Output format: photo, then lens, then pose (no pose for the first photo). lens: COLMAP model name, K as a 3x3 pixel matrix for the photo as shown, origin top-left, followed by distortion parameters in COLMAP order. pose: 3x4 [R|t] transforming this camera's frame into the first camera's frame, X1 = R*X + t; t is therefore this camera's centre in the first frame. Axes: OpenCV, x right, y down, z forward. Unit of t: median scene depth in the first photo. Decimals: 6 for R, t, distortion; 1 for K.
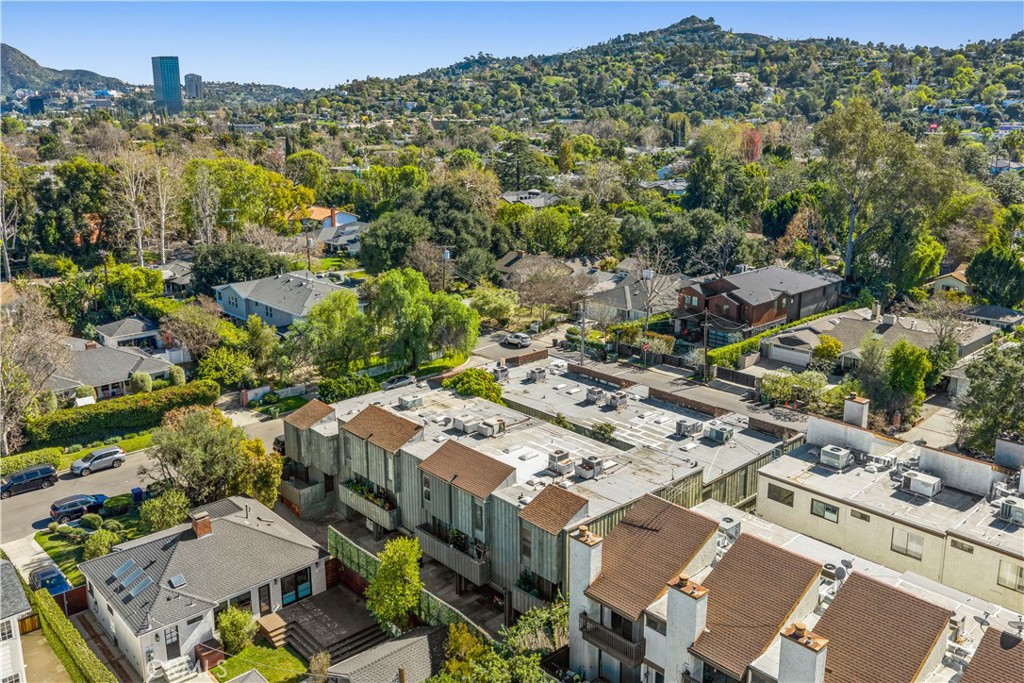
lens RADIAL K [[858.3, 0, 512.1], [0, 858.3, 302.0], [0, 0, 1]] dist [0.000776, -0.009277]
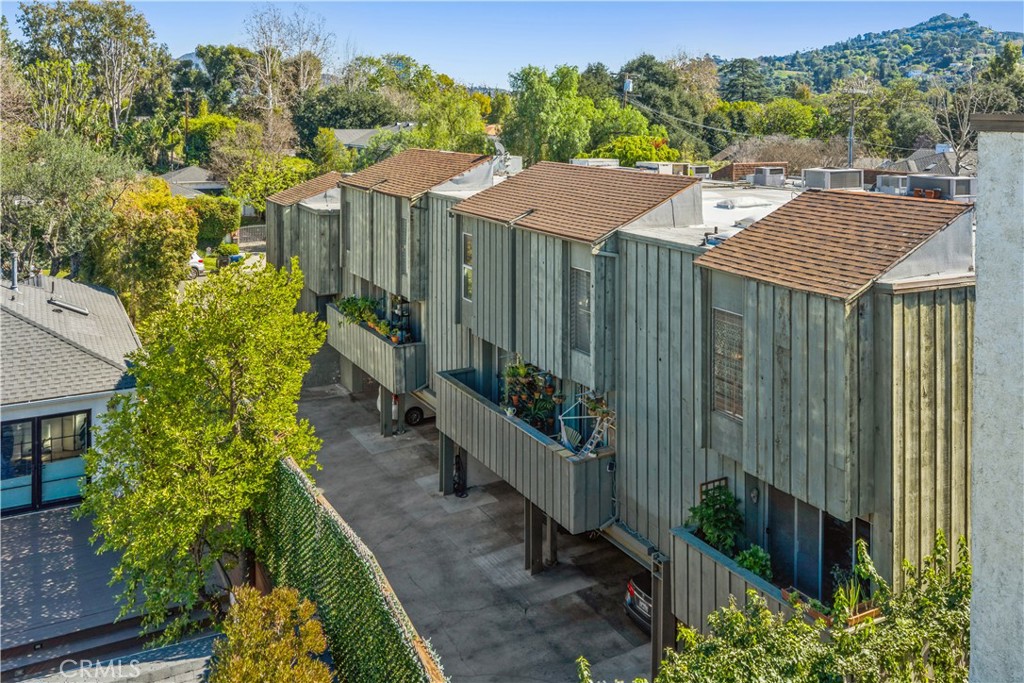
lens RADIAL K [[901.1, 0, 514.6], [0, 901.1, 123.1], [0, 0, 1]] dist [-0.000825, -0.002400]
pose [[0.969994, 0.006610, -0.243041, 0.006477], [-0.056544, 0.978354, -0.199063, 0.083575], [0.236464, 0.206833, 0.949371, 0.217570]]
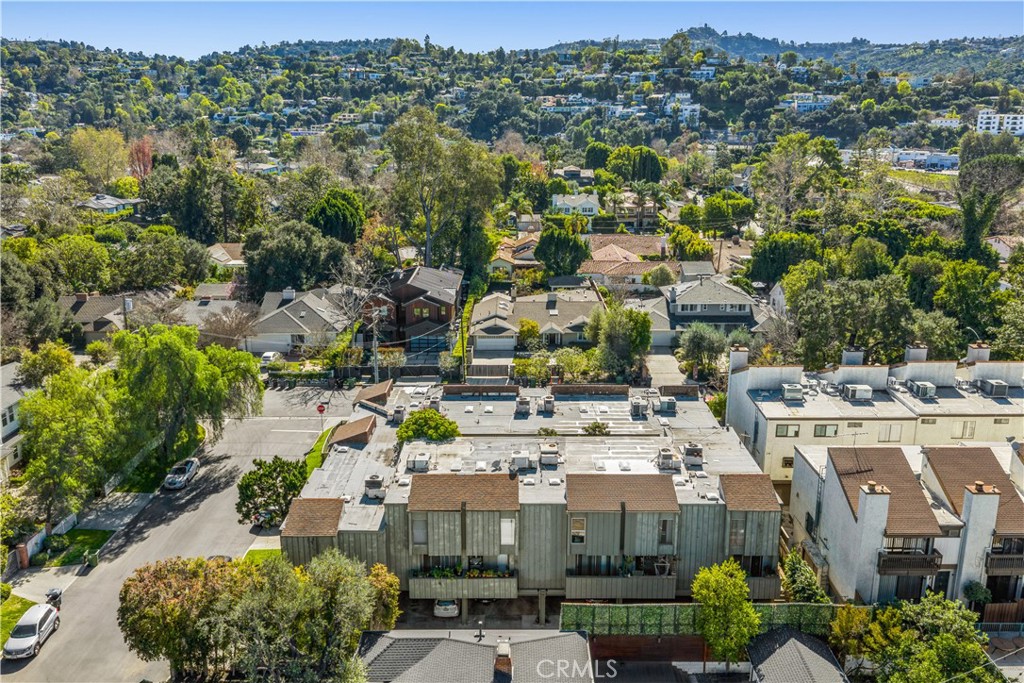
lens RADIAL K [[845.6, 0, 512.0], [0, 845.6, 341.5], [0, 0, 1]] dist [0.007313, -0.007008]
pose [[0.675751, -0.189459, 0.712366, -0.270424], [0.162294, 0.980931, 0.106934, -0.032325], [-0.719042, 0.043352, 0.693614, 0.148148]]
